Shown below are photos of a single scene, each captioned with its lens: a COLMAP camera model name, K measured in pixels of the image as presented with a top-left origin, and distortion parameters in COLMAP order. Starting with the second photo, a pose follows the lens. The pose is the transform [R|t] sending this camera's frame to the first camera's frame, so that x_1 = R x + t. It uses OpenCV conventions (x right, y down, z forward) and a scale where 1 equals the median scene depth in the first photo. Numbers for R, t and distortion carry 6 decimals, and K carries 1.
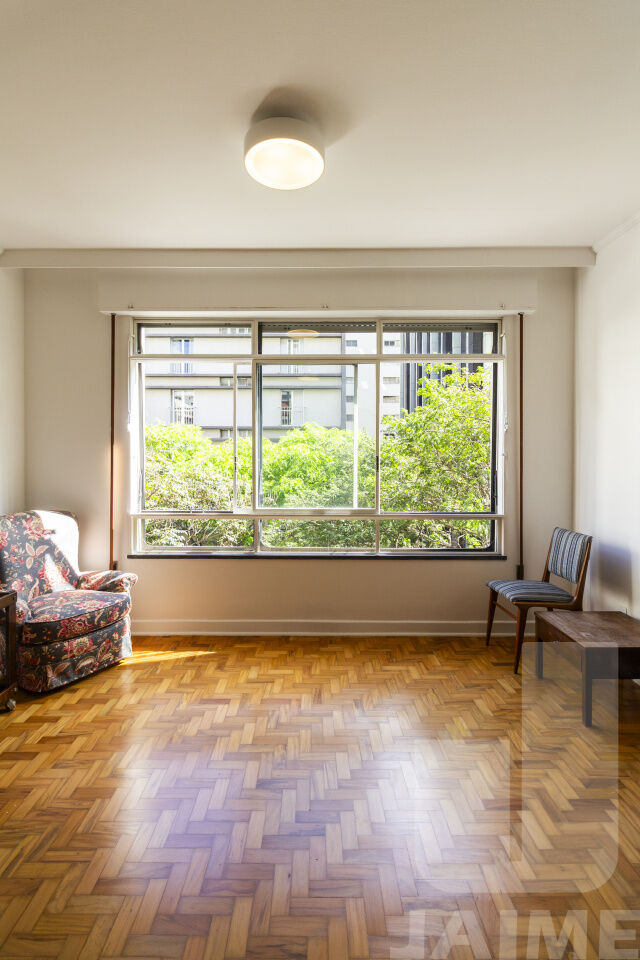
lens RADIAL K [[458.3, 0, 320.0], [0, 458.3, 480.0], [0, 0, 1]] dist [0.001363, 0.000896]
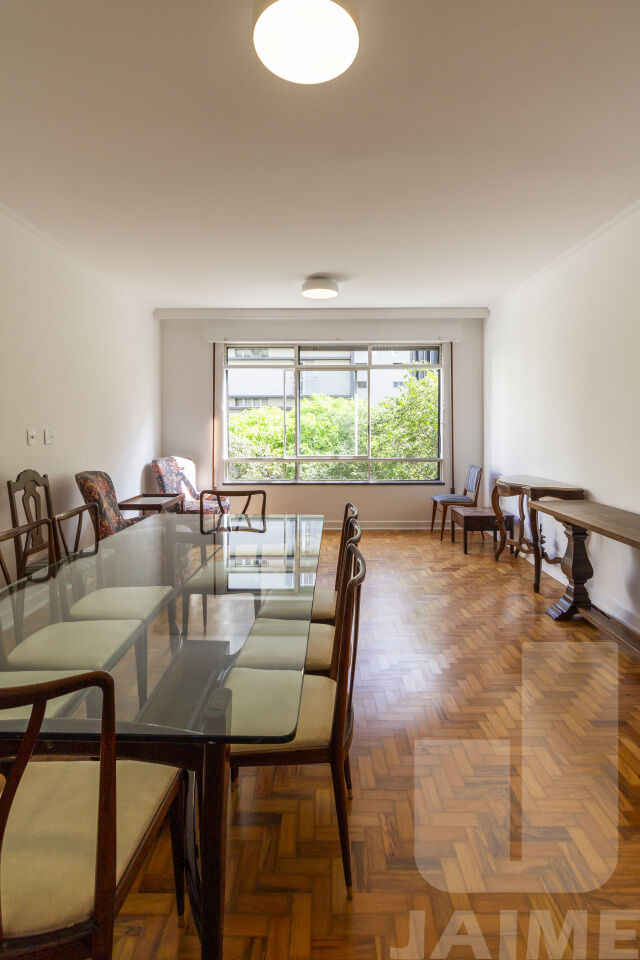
lens RADIAL K [[460.2, 0, 318.8], [0, 460.2, 440.3], [0, 0, 1]] dist [0.001366, 0.000141]
pose [[0.999889, -0.003446, -0.014495, -0.036096], [0.003259, 0.999911, -0.012909, 0.027789], [0.014538, 0.012860, 0.999812, -0.711146]]
